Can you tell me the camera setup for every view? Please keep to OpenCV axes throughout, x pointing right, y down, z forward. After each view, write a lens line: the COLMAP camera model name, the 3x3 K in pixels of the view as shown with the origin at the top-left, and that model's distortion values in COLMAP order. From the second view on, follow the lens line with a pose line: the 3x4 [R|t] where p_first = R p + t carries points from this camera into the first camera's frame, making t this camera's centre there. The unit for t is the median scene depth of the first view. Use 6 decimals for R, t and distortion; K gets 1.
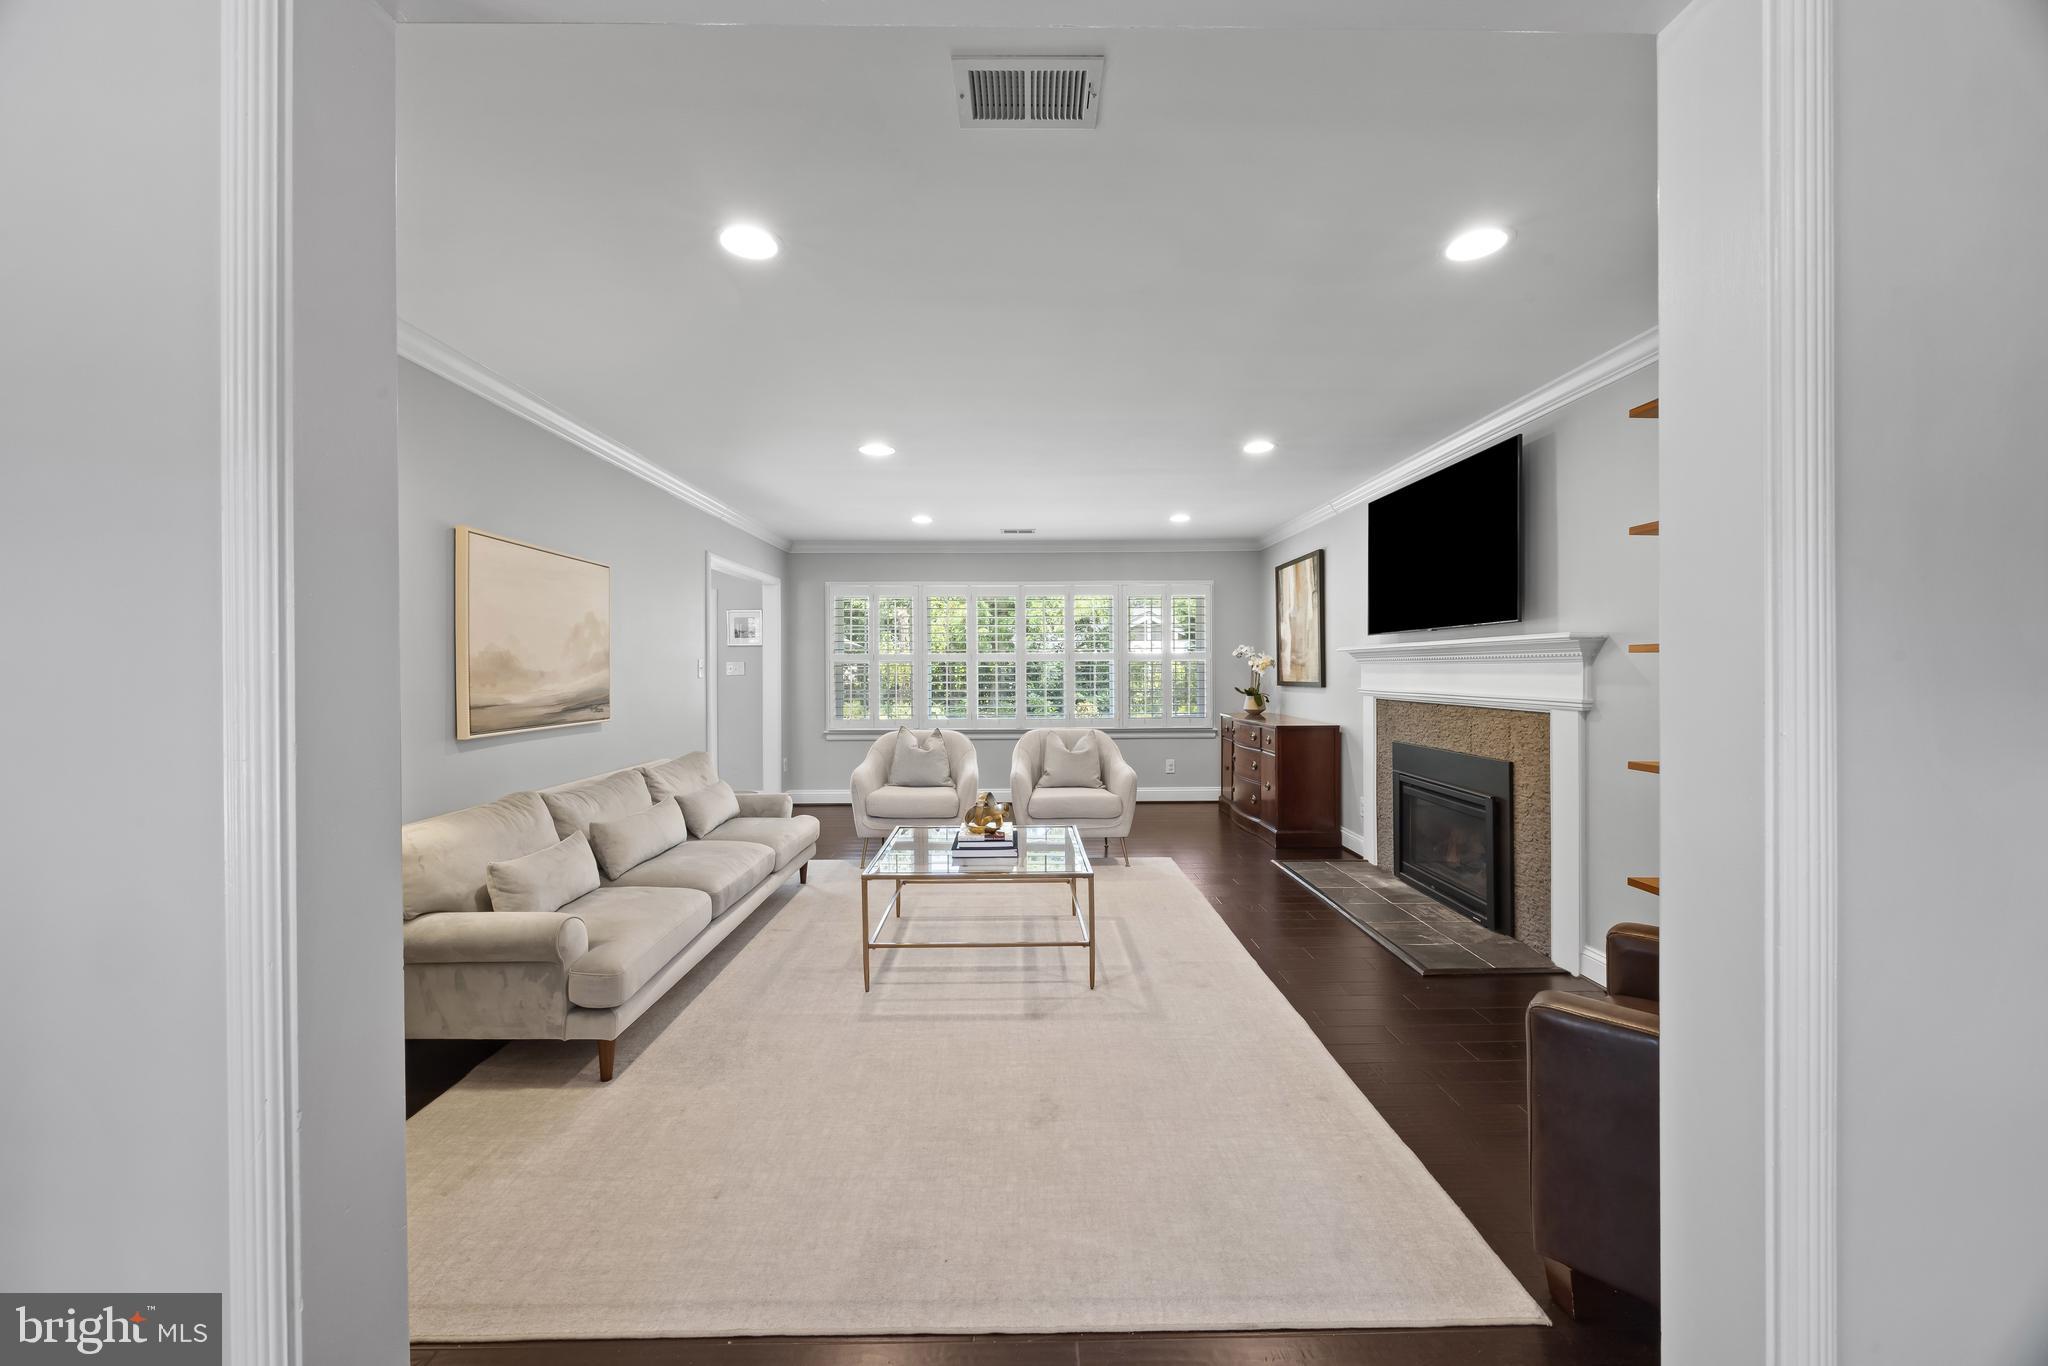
lens RADIAL K [[790.6, 0, 1033.3], [0, 790.6, 673.0], [0, 0, 1]] dist [-0.001252, -0.000082]
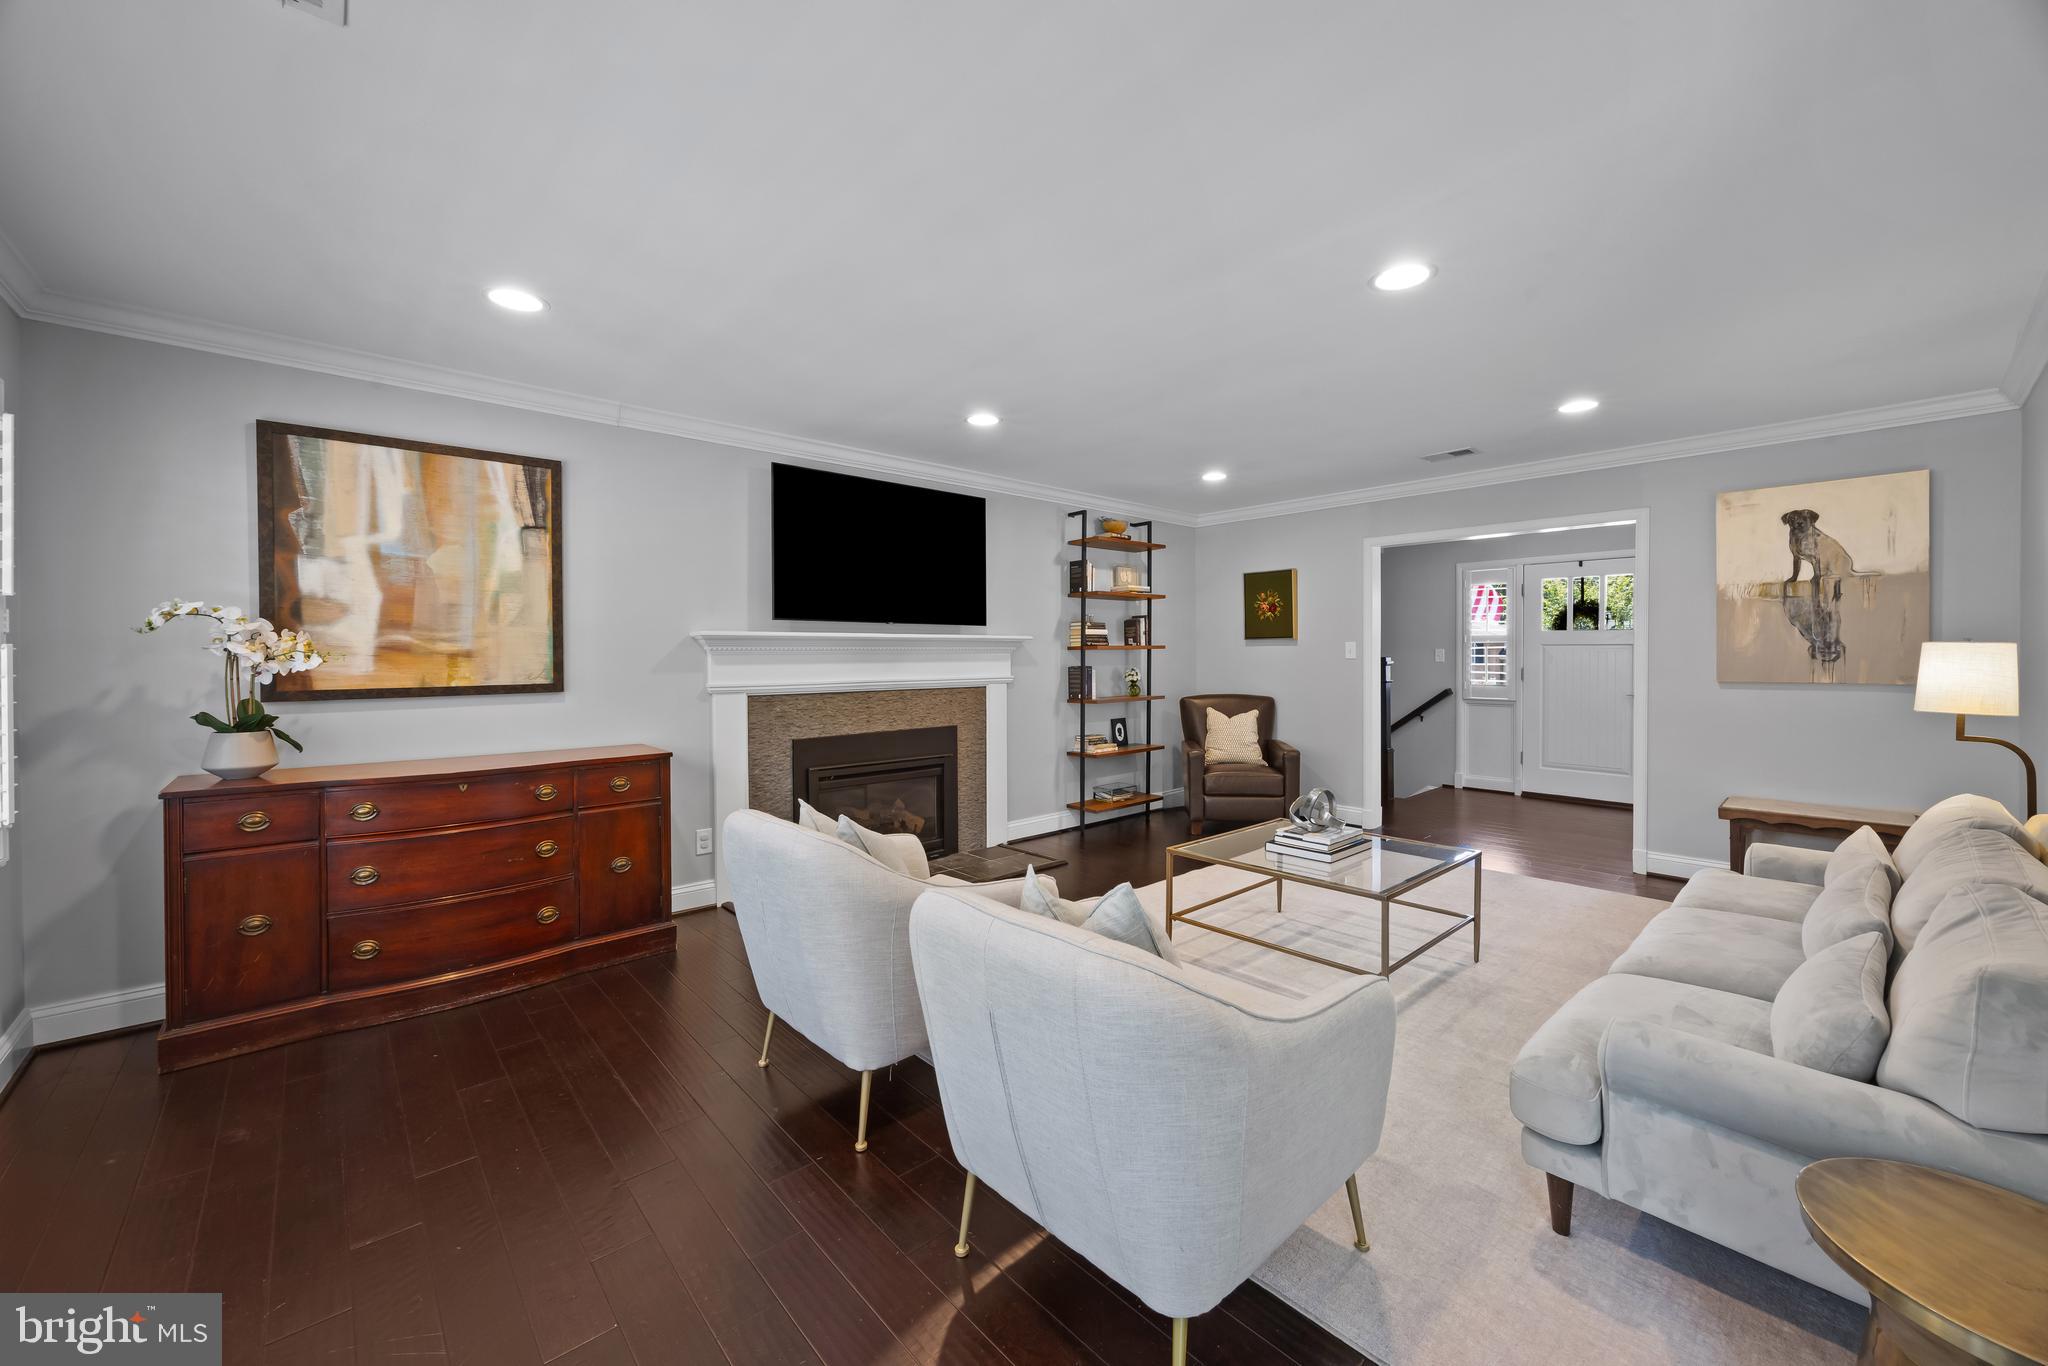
lens RADIAL K [[790.9, 0, 1024.4], [0, 790.9, 659.9], [0, 0, 1]] dist [-0.002111, -0.000040]
pose [[-0.657417, 0.001442, 0.753525, -0.521511], [0.010122, 0.999925, 0.006918, -0.010703], [-0.753459, 0.012175, -0.657382, 1.836614]]
